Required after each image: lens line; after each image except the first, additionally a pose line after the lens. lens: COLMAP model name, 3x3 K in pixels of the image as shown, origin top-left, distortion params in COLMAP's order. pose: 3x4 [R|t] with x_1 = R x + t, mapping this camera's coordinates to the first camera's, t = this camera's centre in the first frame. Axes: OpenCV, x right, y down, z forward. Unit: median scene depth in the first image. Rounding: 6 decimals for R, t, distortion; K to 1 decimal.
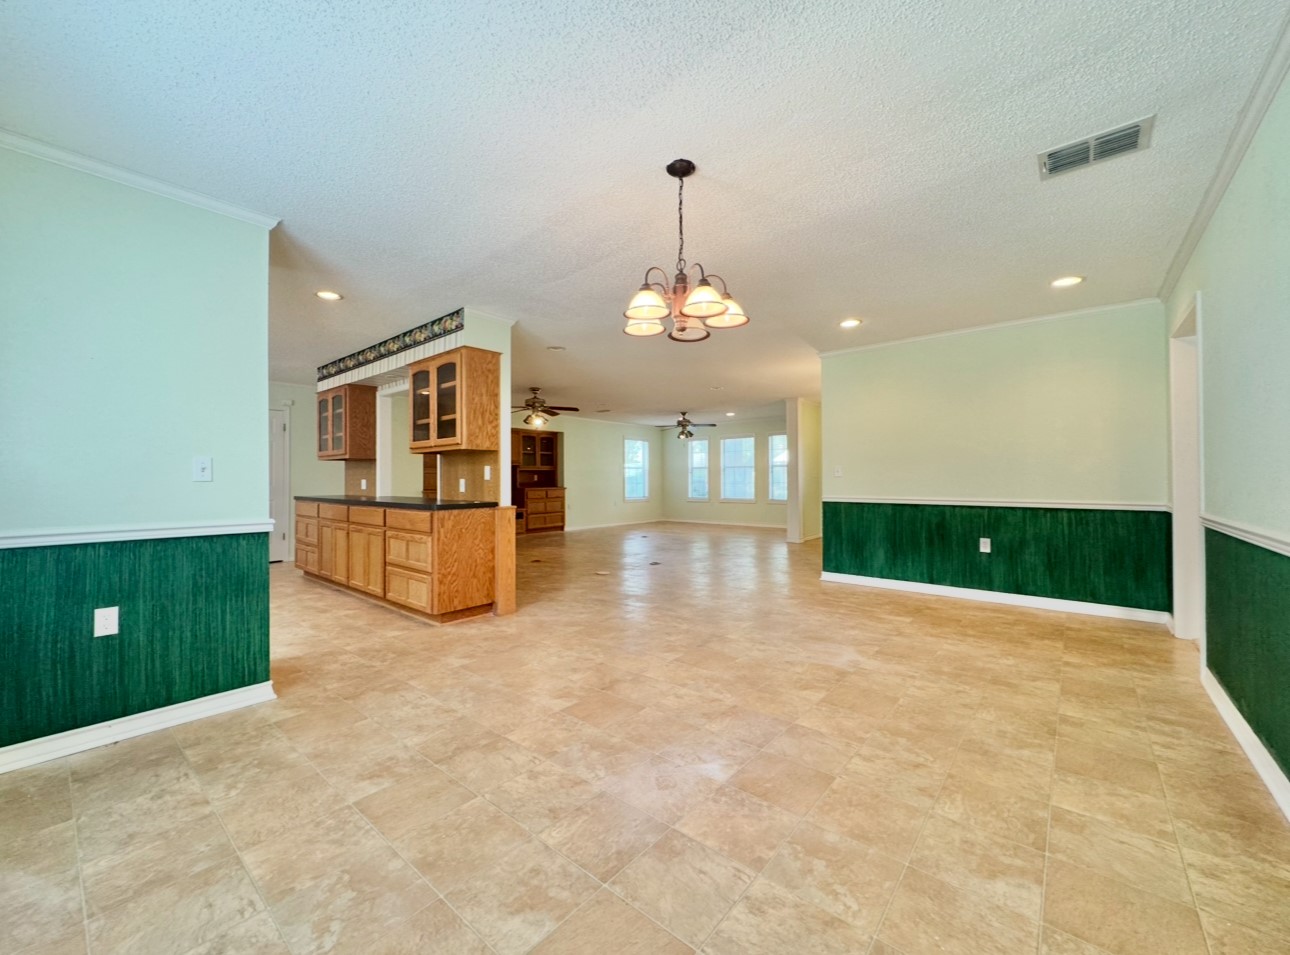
lens RADIAL K [[521.6, 0, 641.9], [0, 521.6, 473.8], [0, 0, 1]] dist [-0.000787, 0.000622]
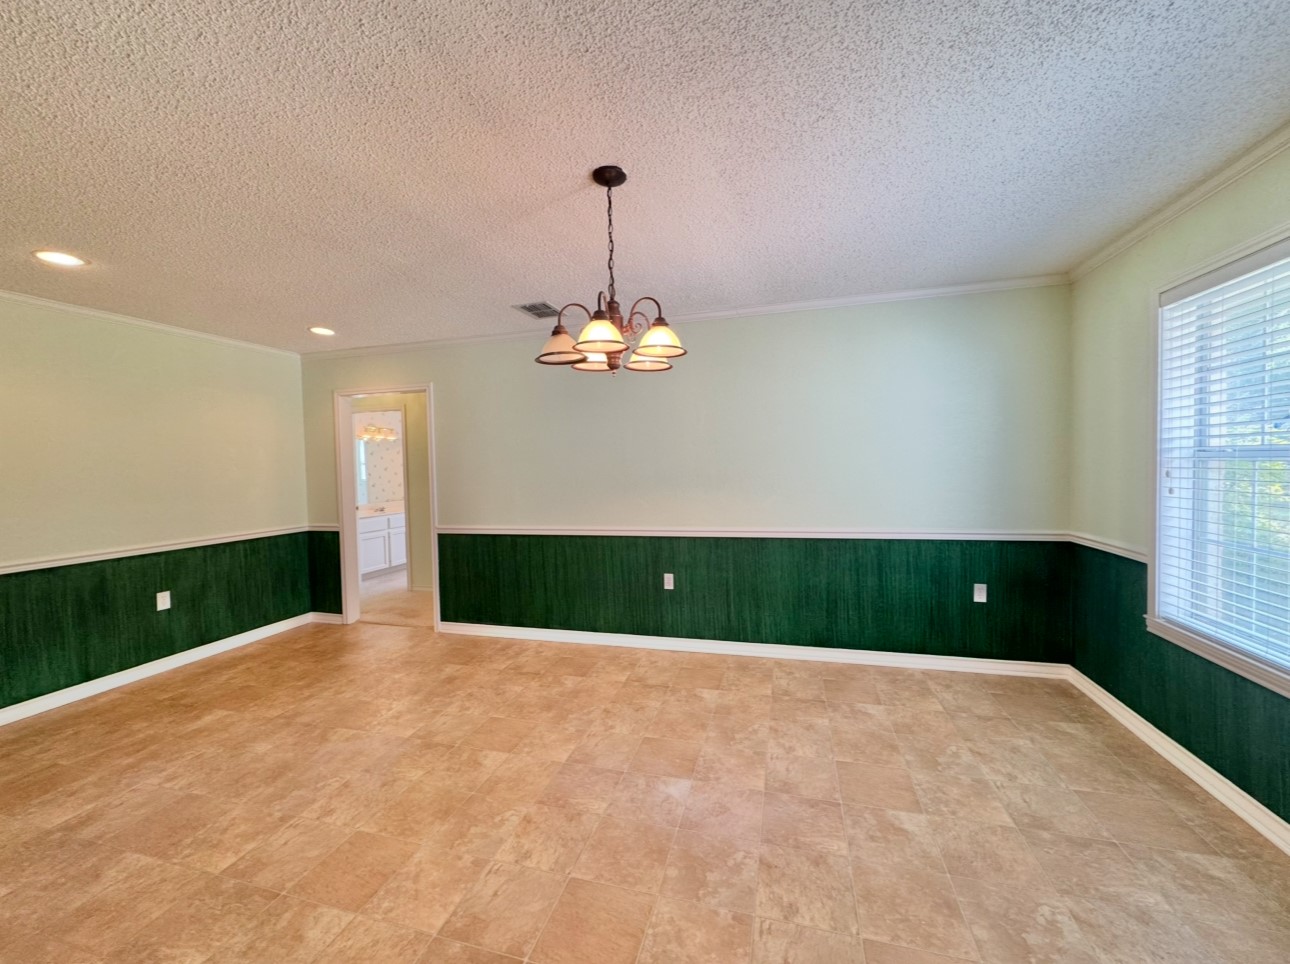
lens RADIAL K [[514.0, 0, 649.1], [0, 514.0, 480.4], [0, 0, 1]] dist [-0.001088, 0.000276]
pose [[-0.427170, -0.016116, 0.904028, -0.770511], [0.015034, 0.999576, 0.024923, -0.116230], [-0.904047, 0.024237, -0.426746, 1.410459]]
